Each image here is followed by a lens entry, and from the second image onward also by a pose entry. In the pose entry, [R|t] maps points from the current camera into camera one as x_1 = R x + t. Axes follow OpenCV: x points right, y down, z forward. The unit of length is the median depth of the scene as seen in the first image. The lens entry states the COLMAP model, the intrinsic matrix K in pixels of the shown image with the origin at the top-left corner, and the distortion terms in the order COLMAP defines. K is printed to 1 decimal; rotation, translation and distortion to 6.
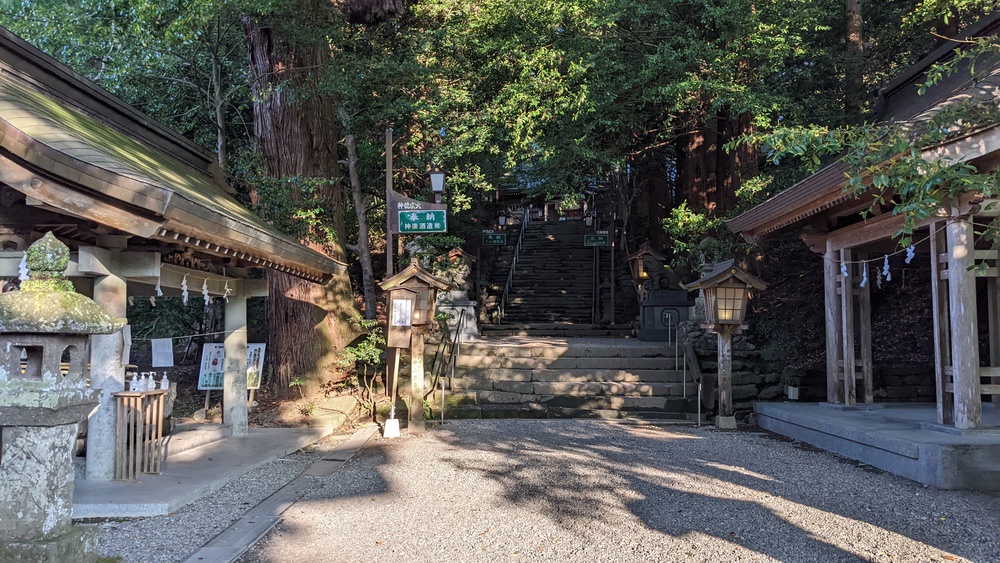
lens RADIAL K [[832.4, 0, 500.1], [0, 832.4, 280.9], [0, 0, 1]] dist [0.000784, 0.000060]
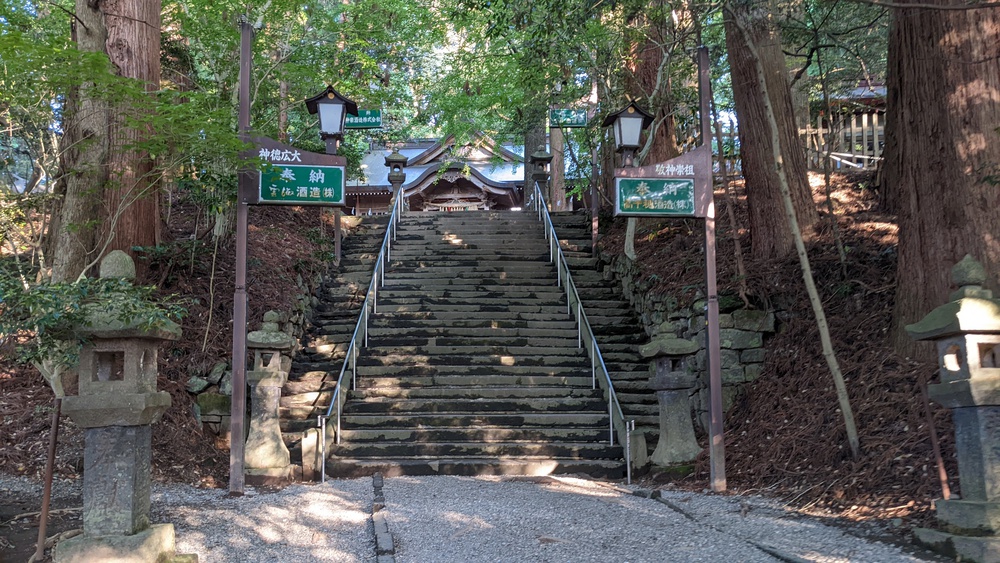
lens RADIAL K [[832.4, 0, 499.3], [0, 832.4, 283.1], [0, 0, 1]] dist [0.000784, 0.000060]
pose [[0.985785, 0.012583, 0.167538, 0.009147], [-0.003057, 0.998370, -0.056997, -0.000221], [-0.167982, 0.055675, 0.984217, 0.616727]]
